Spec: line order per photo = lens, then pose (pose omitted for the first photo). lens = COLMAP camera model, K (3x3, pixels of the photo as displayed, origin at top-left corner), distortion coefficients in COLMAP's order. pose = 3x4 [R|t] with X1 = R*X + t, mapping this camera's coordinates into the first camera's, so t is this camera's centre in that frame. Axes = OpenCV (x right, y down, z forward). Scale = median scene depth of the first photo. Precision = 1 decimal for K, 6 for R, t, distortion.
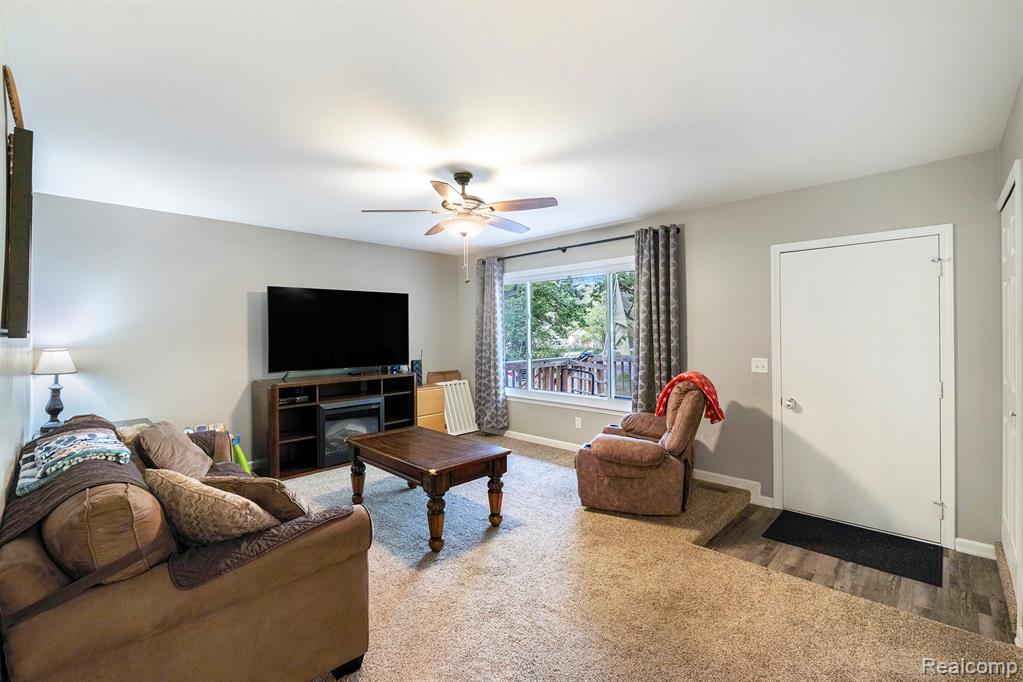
lens RADIAL K [[435.4, 0, 503.8], [0, 435.4, 336.8], [0, 0, 1]] dist [-0.007370, -0.002206]
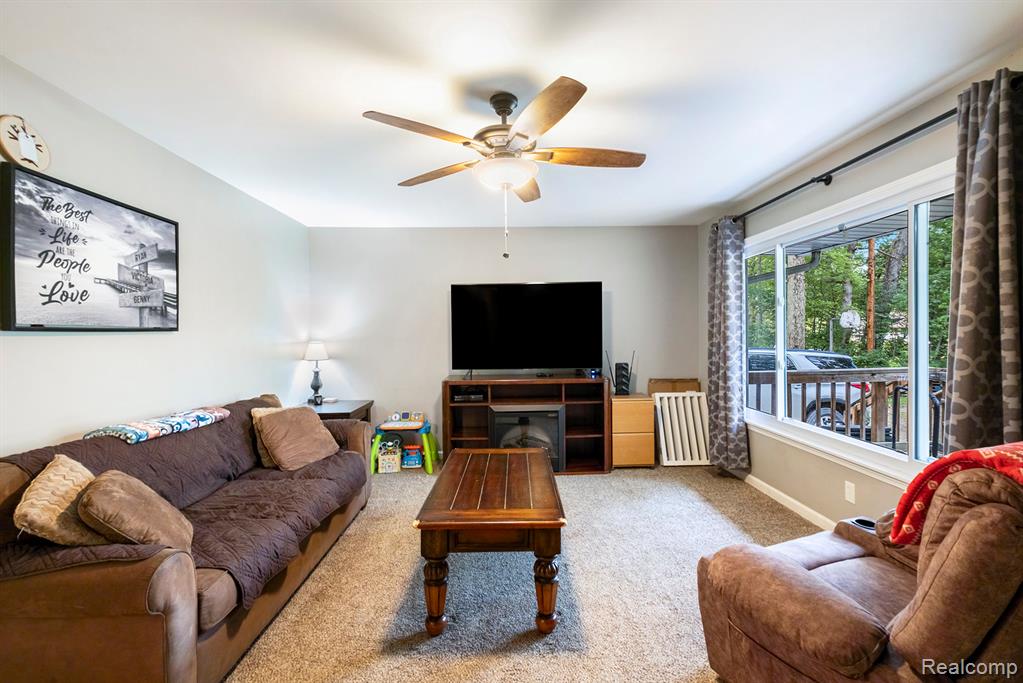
lens RADIAL K [[435.4, 0, 513.2], [0, 435.4, 339.7], [0, 0, 1]] dist [-0.007370, -0.002206]
pose [[0.731056, 0.012217, -0.682208, 0.223554], [-0.003438, 0.999893, 0.014221, -0.000075], [0.682309, -0.008051, 0.731020, 0.305525]]
